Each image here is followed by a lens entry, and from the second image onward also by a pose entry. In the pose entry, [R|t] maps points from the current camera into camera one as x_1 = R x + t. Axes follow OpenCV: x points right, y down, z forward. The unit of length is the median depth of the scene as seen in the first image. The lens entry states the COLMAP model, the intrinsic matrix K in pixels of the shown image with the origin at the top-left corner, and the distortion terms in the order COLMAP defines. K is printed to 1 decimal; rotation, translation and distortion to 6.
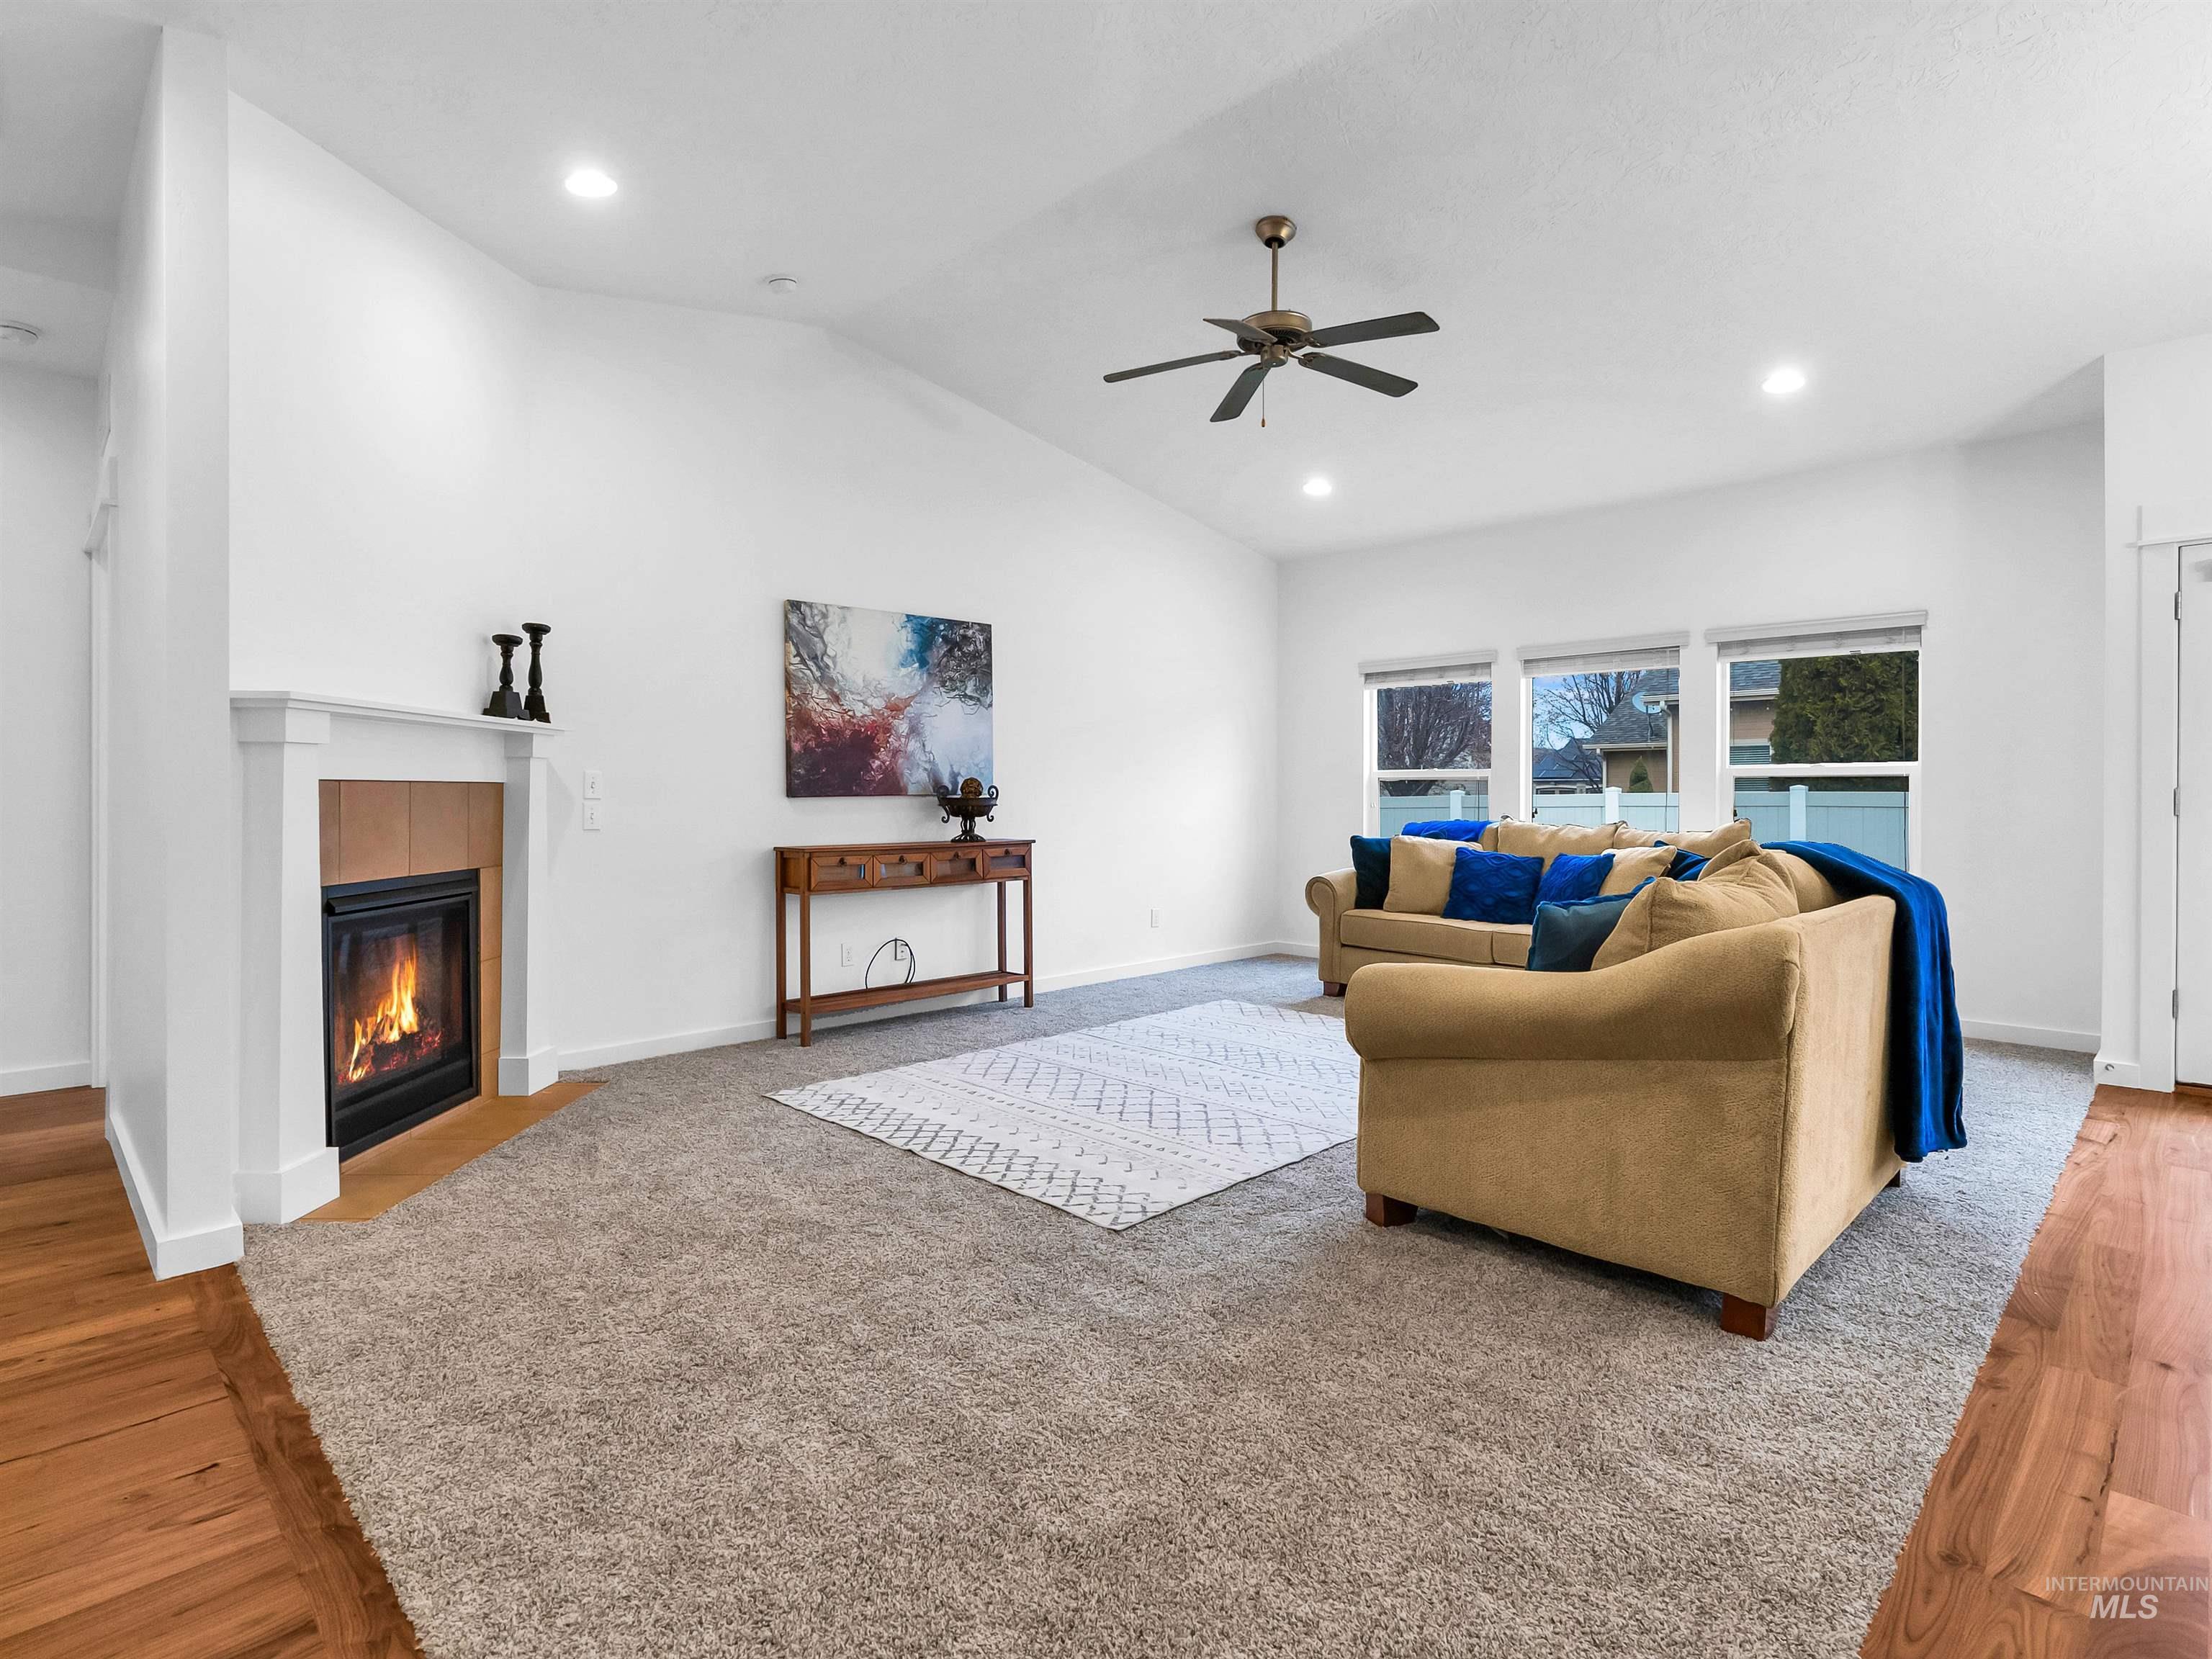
lens RADIAL K [[1124.7, 0, 1085.1], [0, 1124.7, 794.1], [0, 0, 1]] dist [-0.005220, 0.004146]
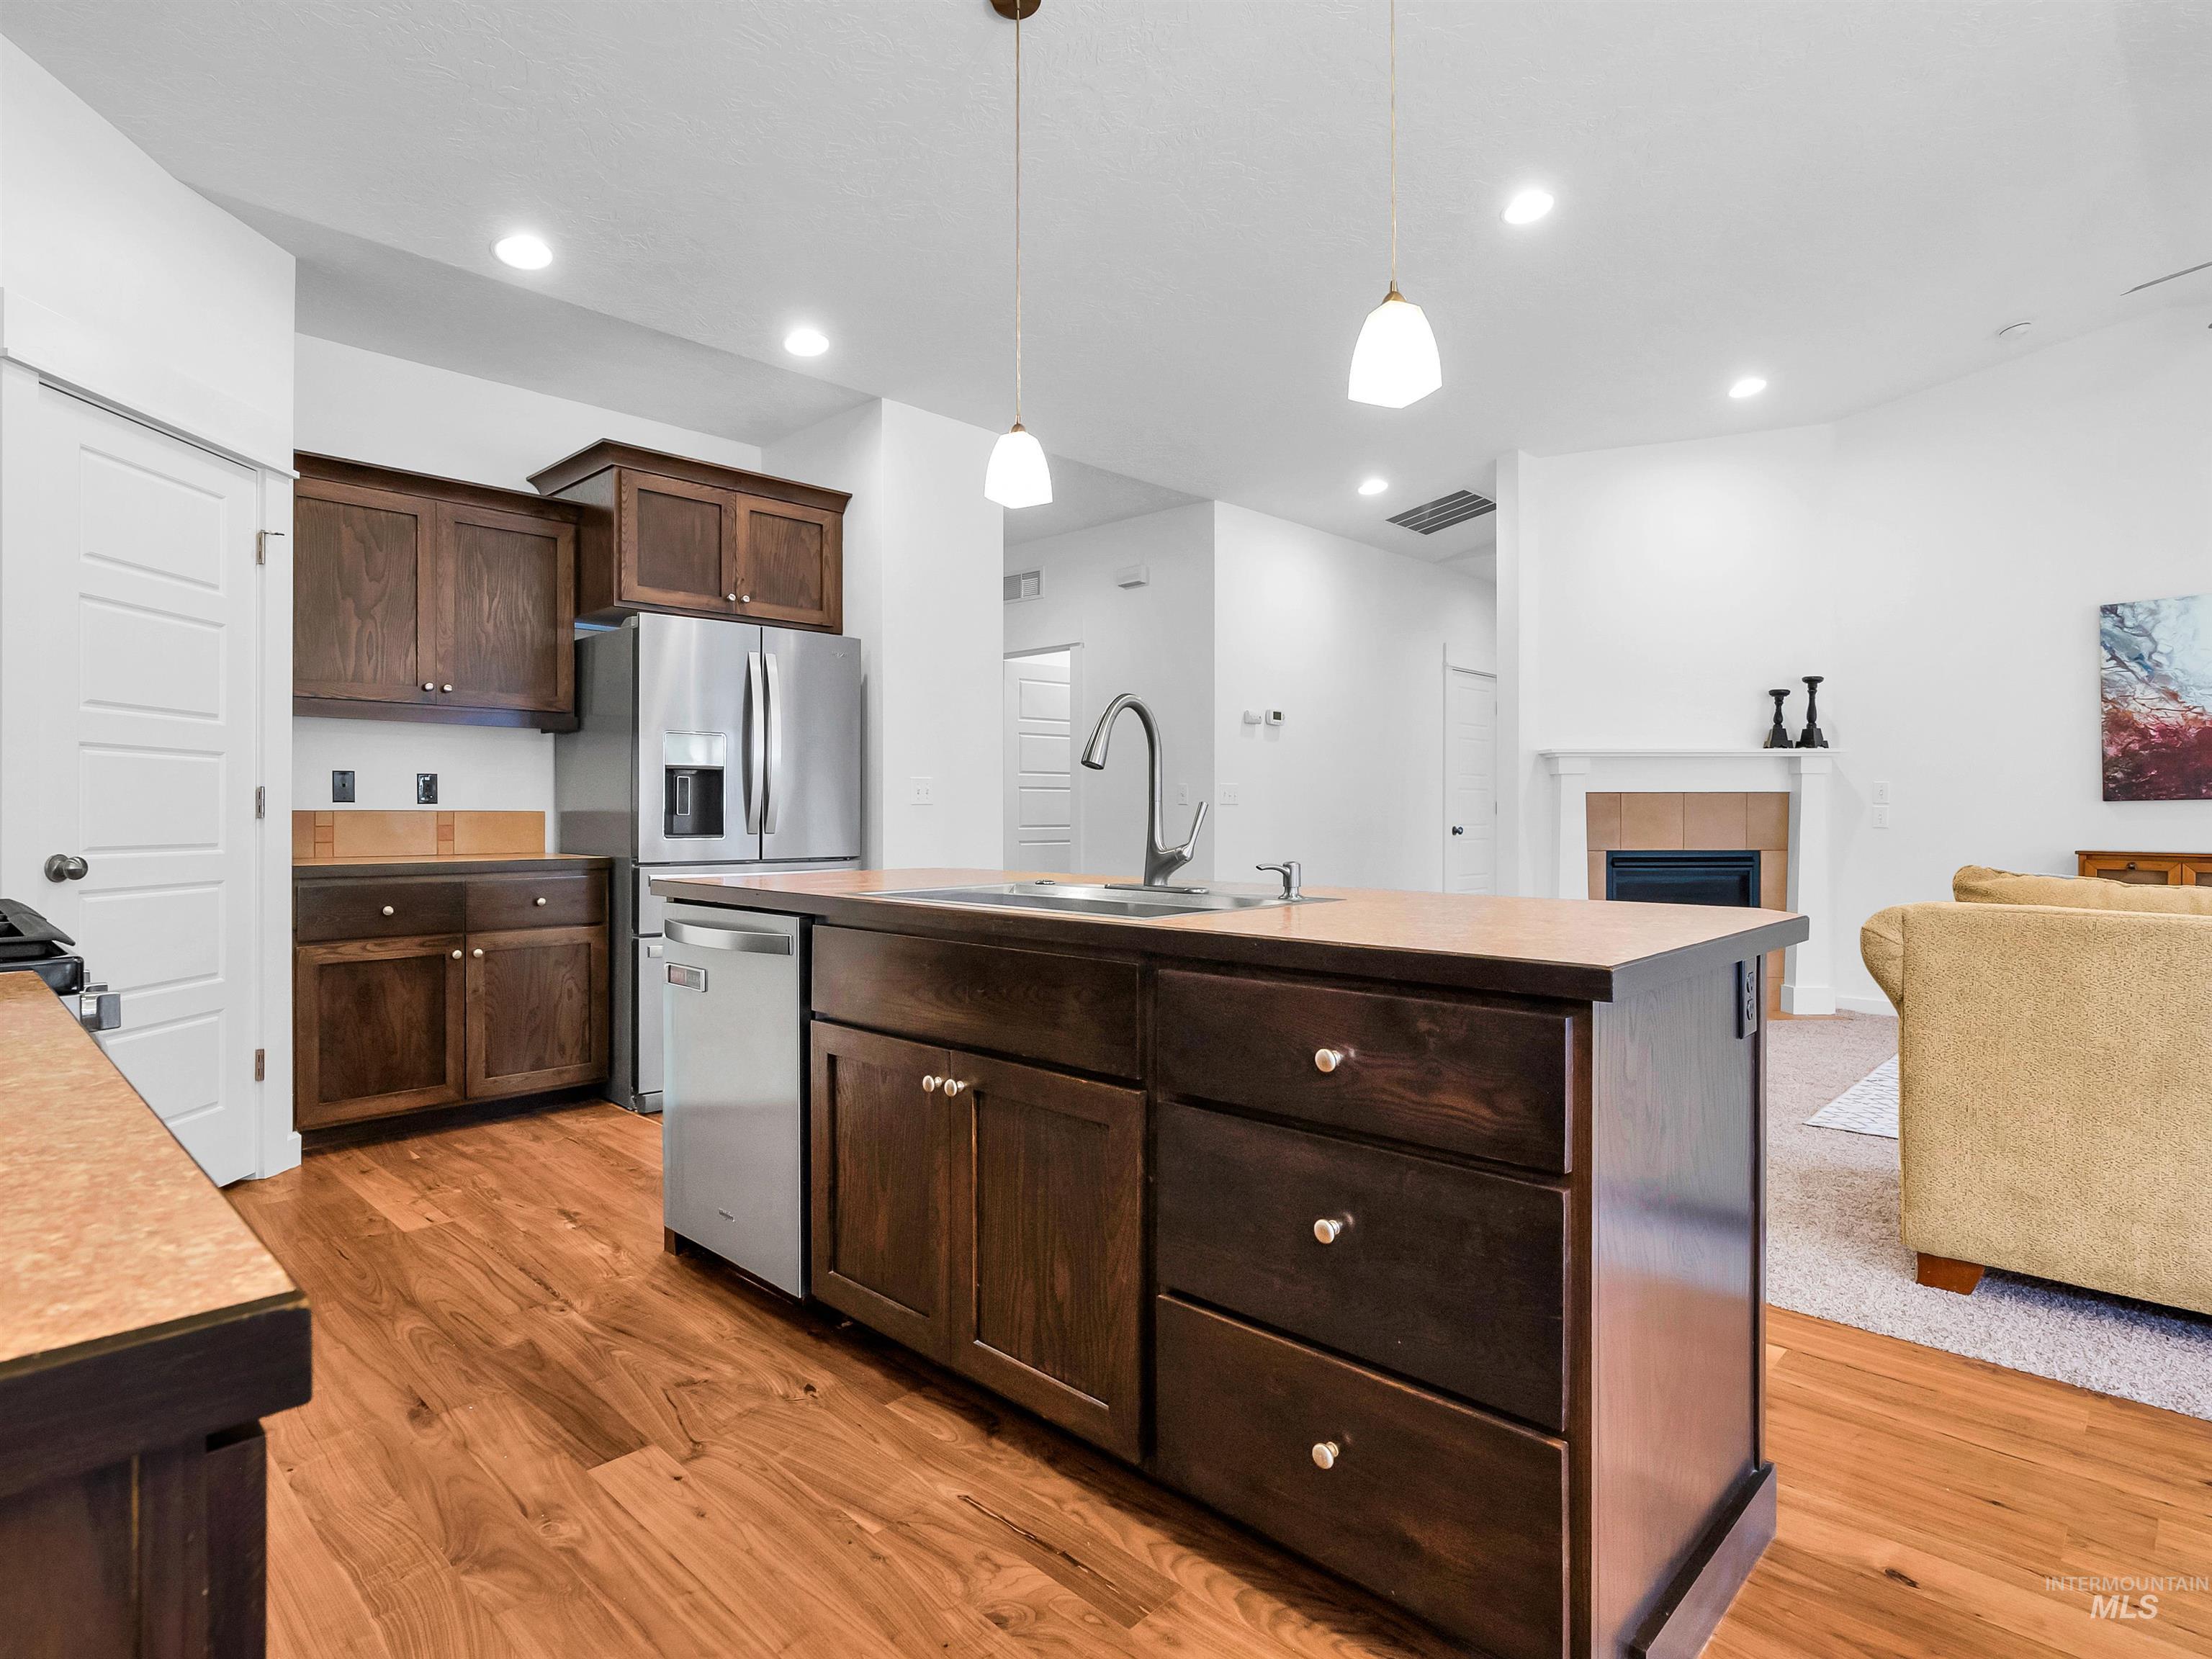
lens RADIAL K [[1166.0, 0, 1099.3], [0, 1166.0, 815.9], [0, 0, 1]] dist [-0.003716, 0.001846]
pose [[0.026528, 0.002159, -0.999646, 0.767519], [0.000955, 0.999997, 0.002185, 0.013267], [0.999648, -0.001013, 0.026526, 0.072570]]
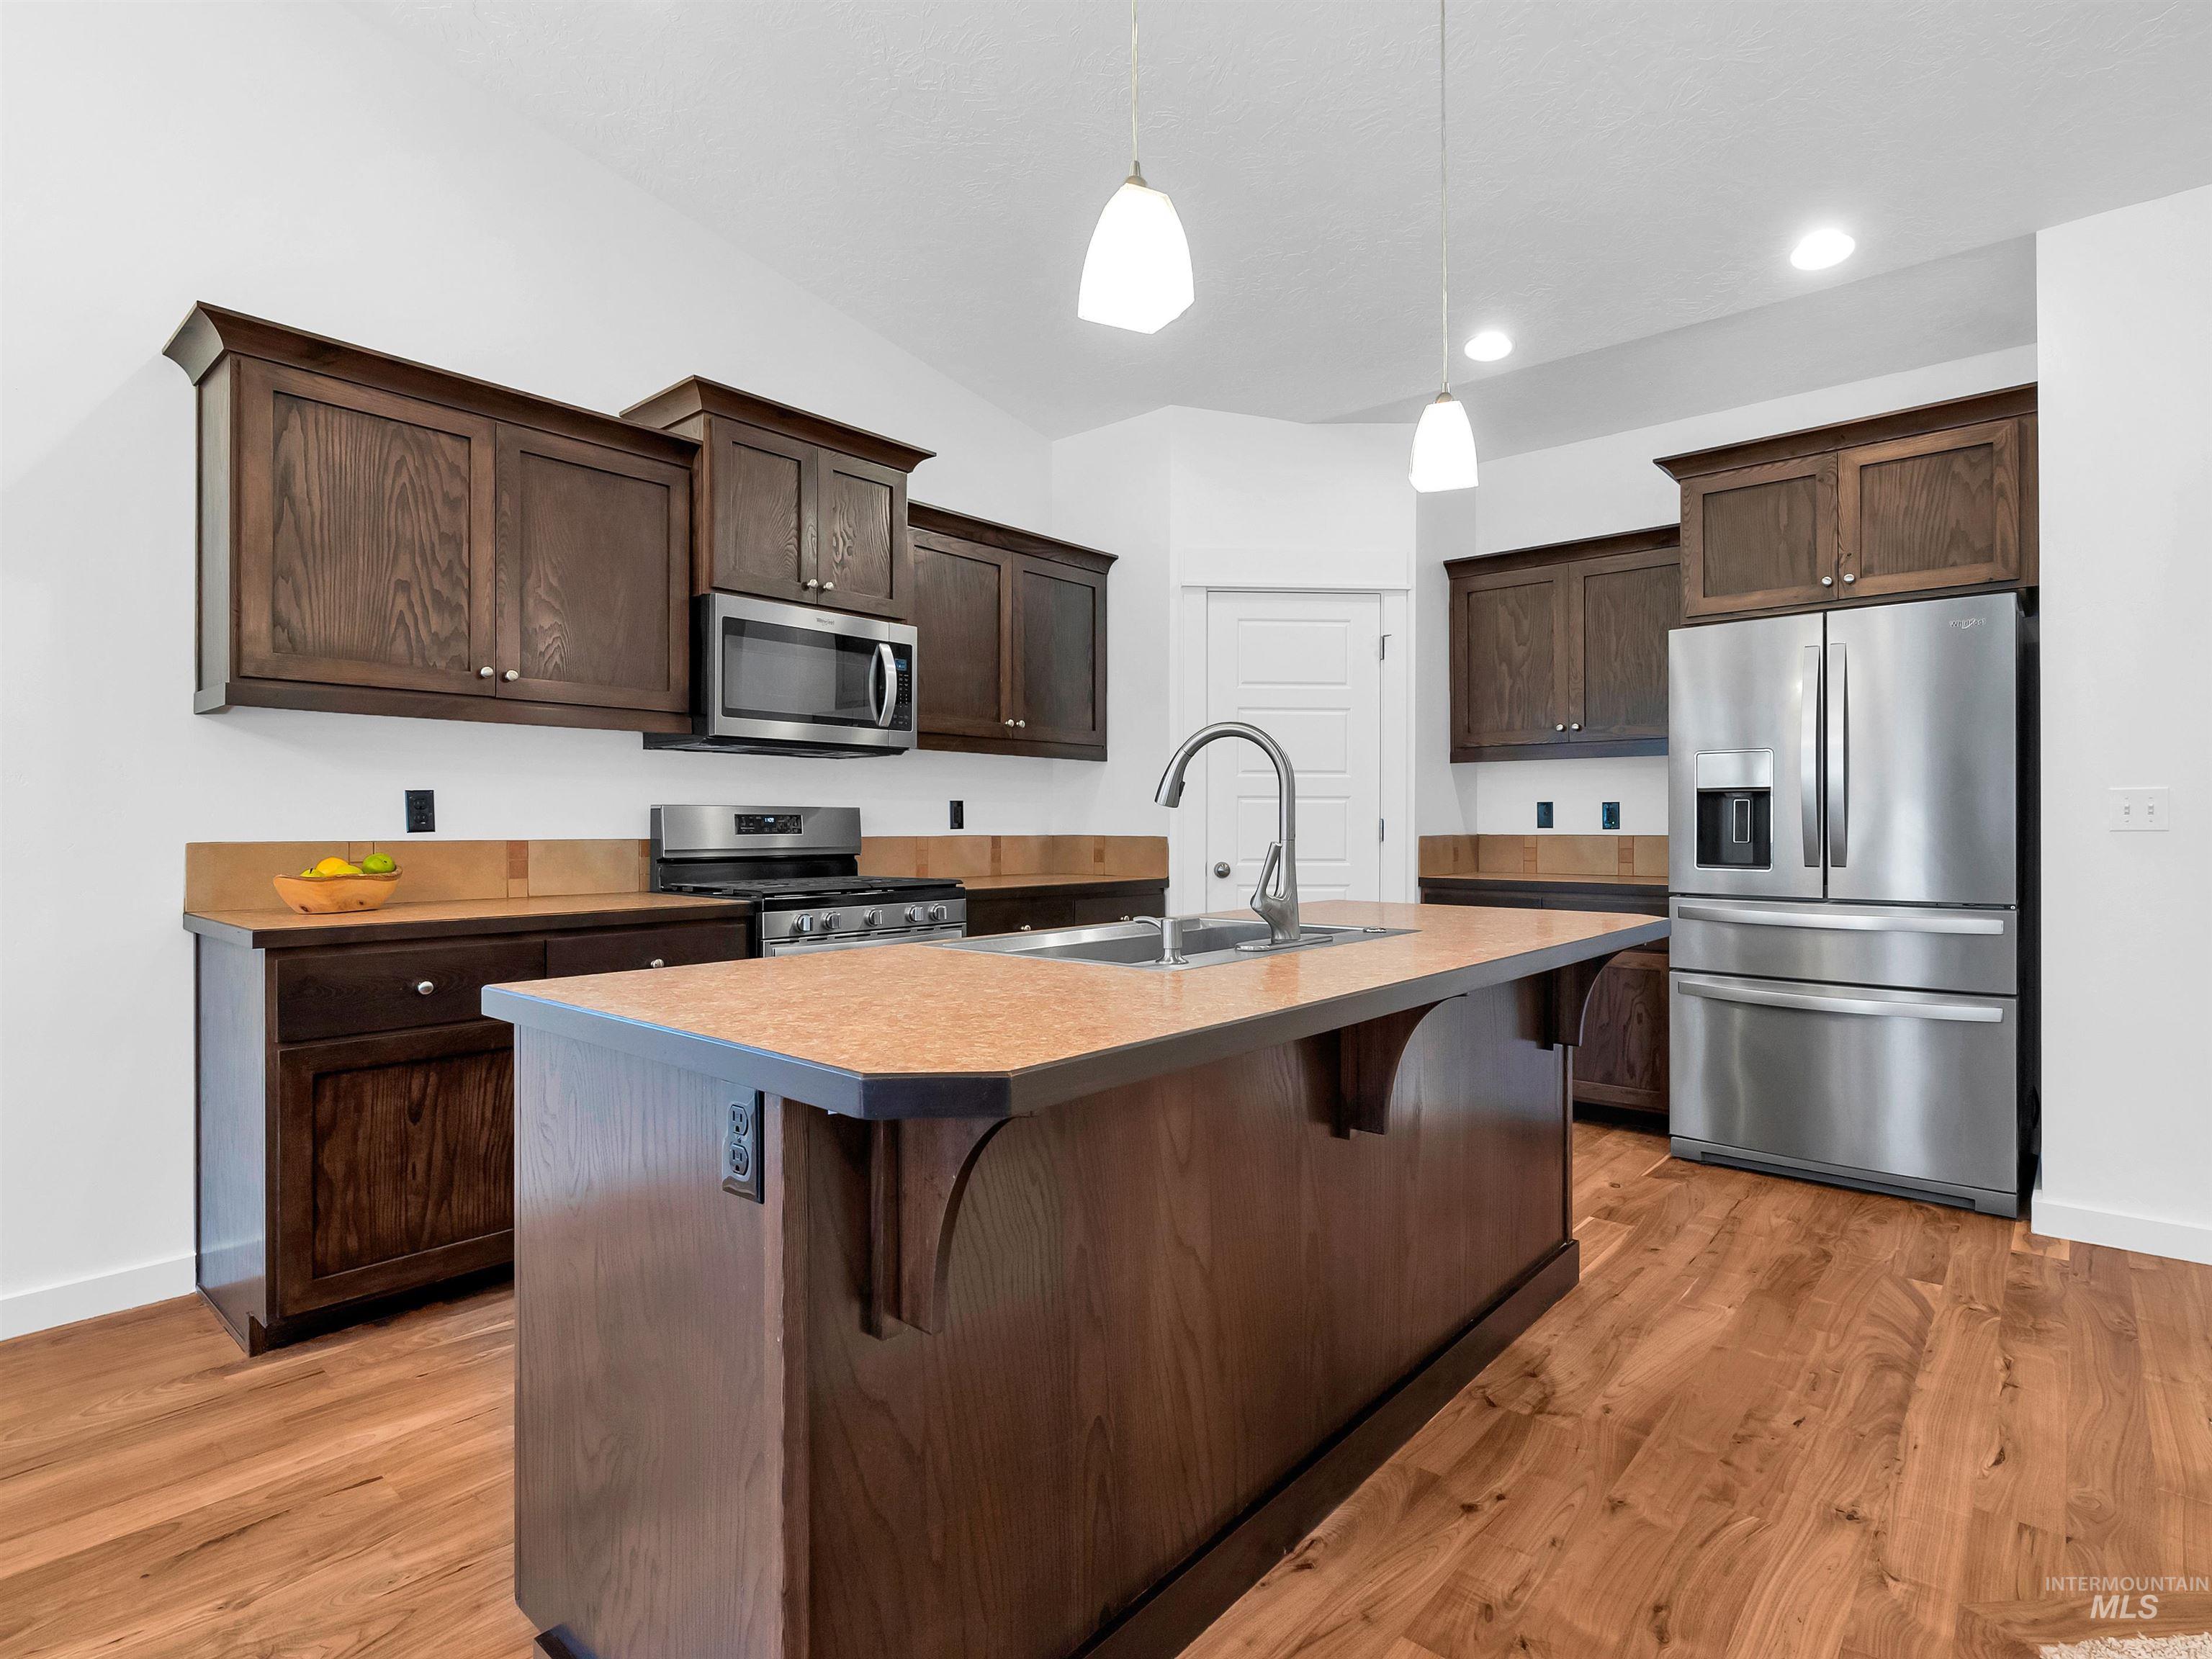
lens RADIAL K [[1124.7, 0, 1096.5], [0, 1124.7, 822.3], [0, 0, 1]] dist [-0.005220, 0.004146]
pose [[-0.997251, -0.001995, -0.074070, 0.388536], [-0.001690, 0.999990, -0.004182, 0.004857], [0.074078, -0.004045, -0.997244, 0.484931]]
